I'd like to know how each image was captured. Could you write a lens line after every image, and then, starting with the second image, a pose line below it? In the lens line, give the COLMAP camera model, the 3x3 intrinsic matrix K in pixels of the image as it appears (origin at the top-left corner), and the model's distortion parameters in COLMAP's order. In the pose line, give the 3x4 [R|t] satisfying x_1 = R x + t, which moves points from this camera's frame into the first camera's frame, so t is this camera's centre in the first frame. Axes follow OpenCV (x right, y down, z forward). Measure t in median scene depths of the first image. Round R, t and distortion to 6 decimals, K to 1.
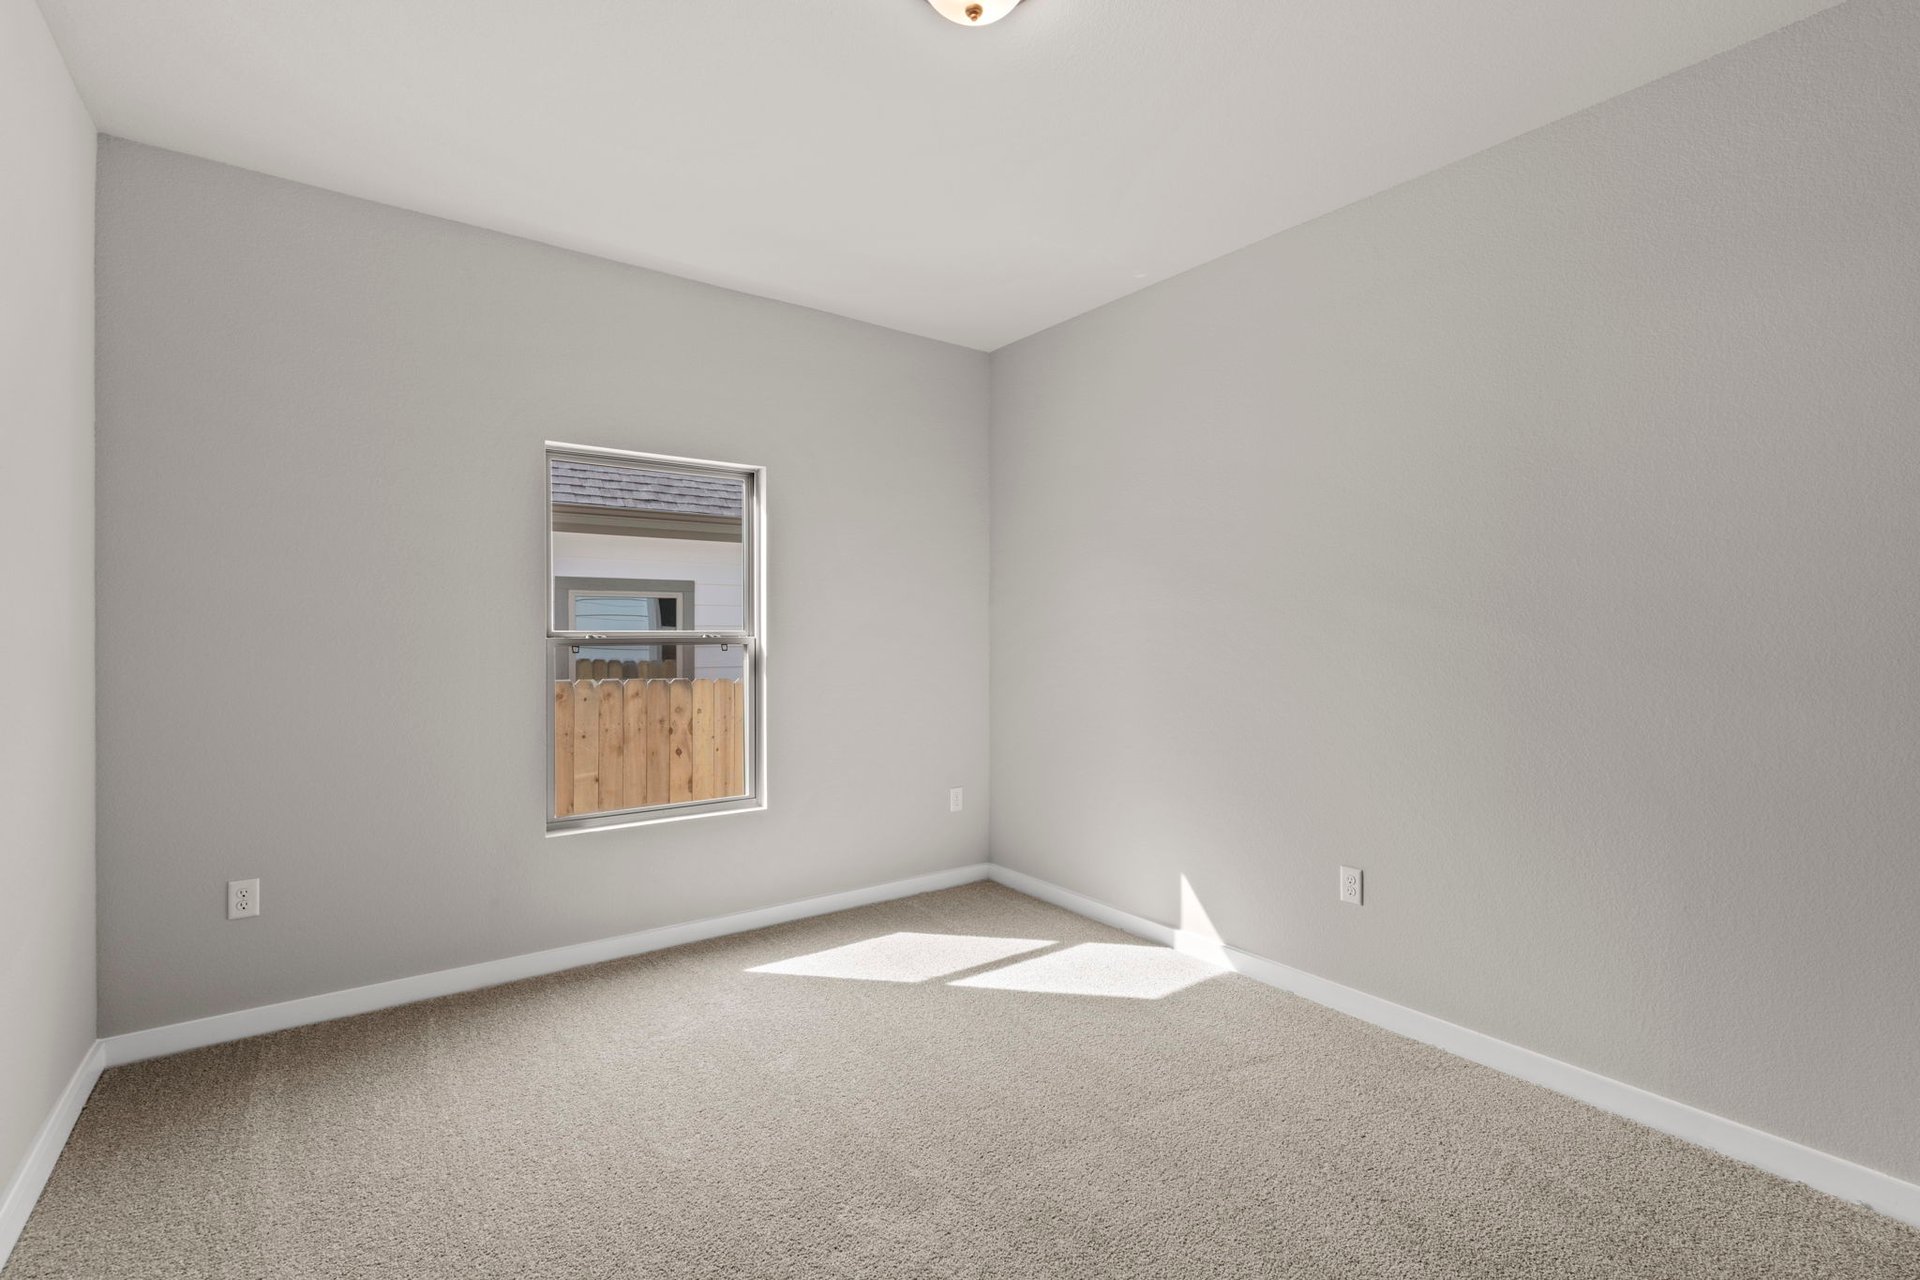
lens RADIAL K [[859.8, 0, 959.8], [0, 859.8, 657.7], [0, 0, 1]] dist [-0.000387, 0.000849]
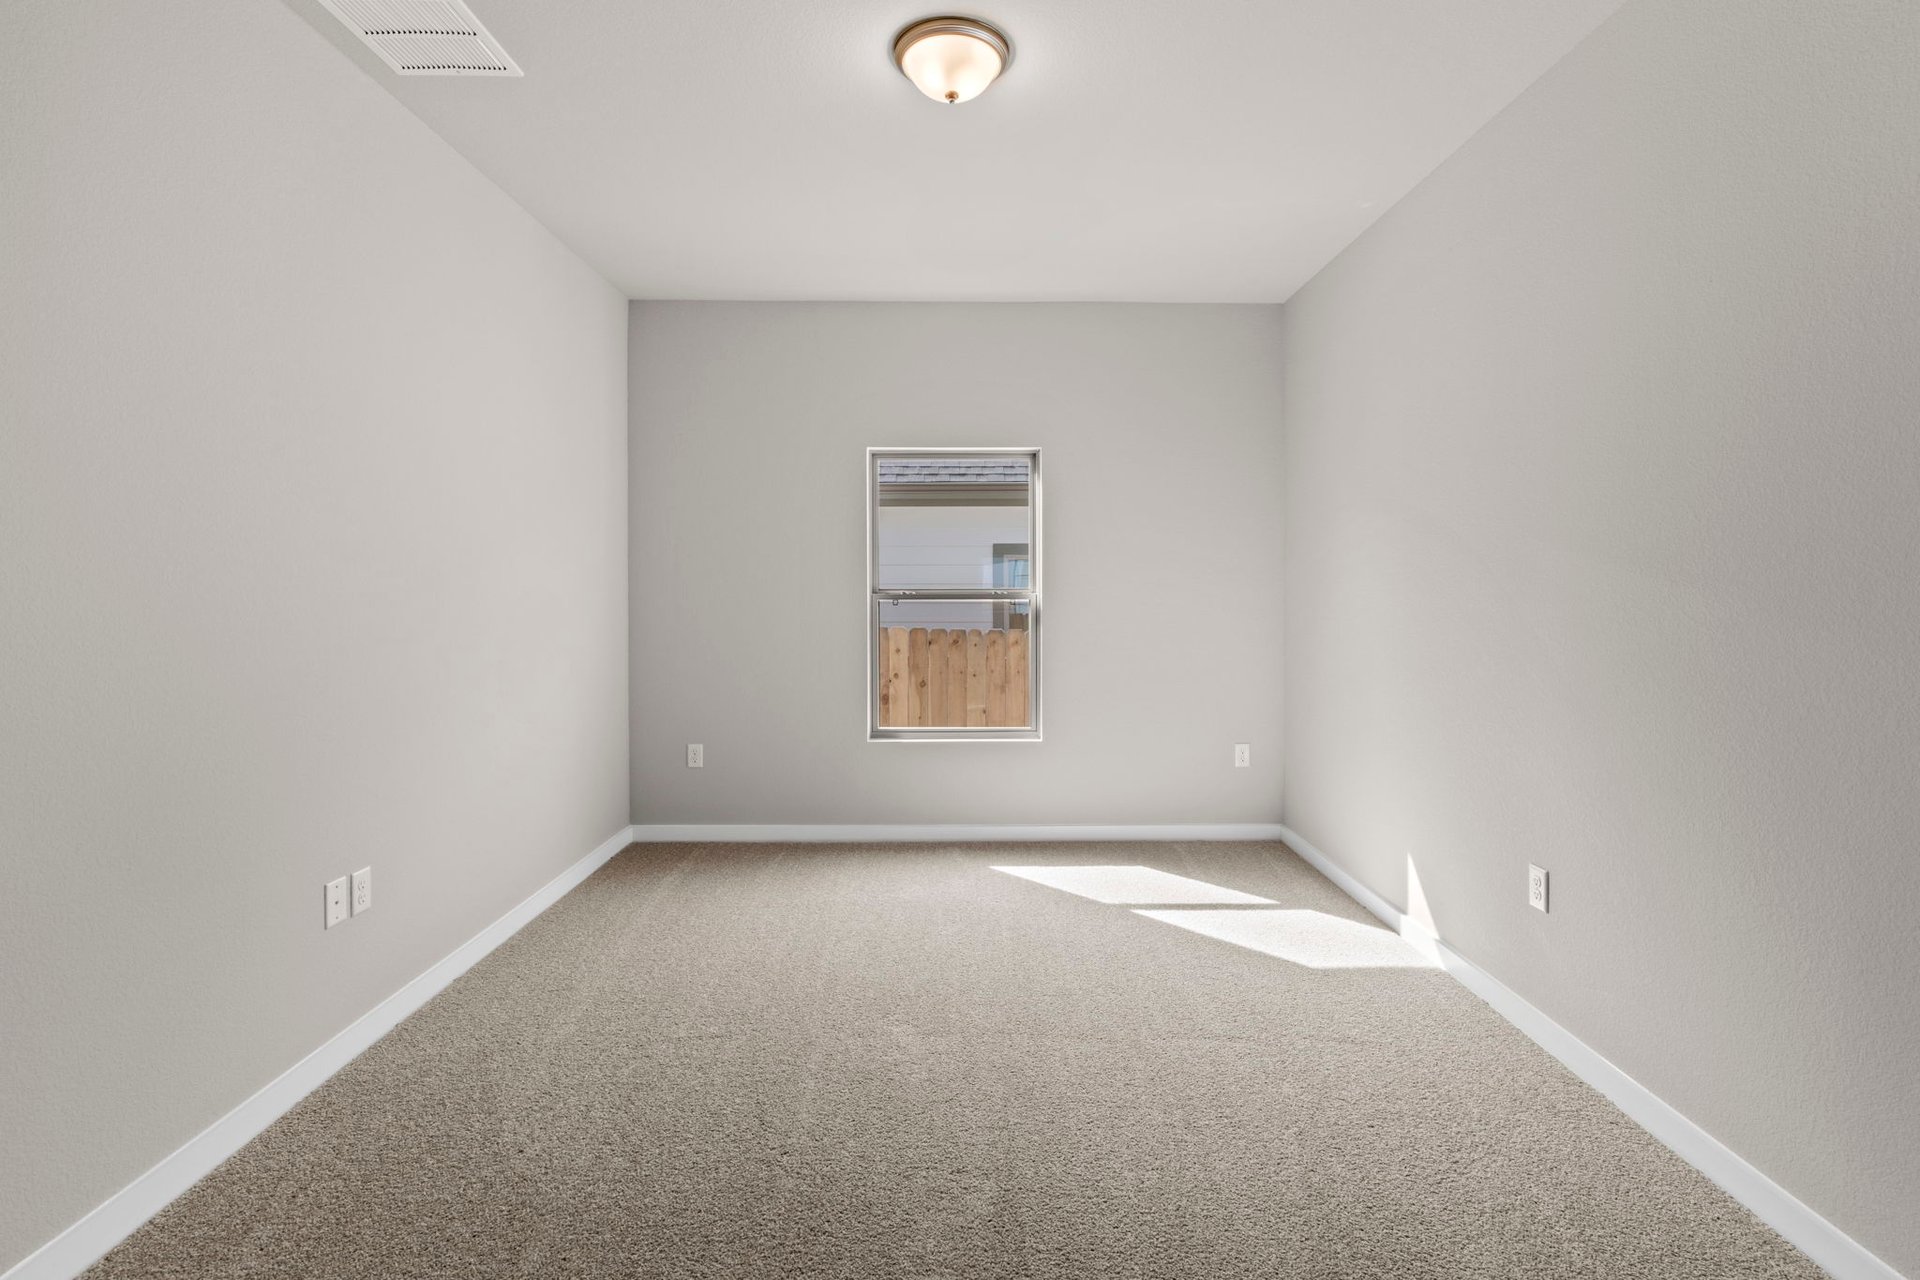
lens RADIAL K [[870.7, 0, 972.8], [0, 870.7, 632.2], [0, 0, 1]] dist [0.001179, 0.000012]
pose [[0.810182, 0.025800, -0.585611, 0.414346], [-0.014997, 0.999616, 0.023291, 0.002144], [0.585987, -0.010087, 0.810258, -0.011191]]
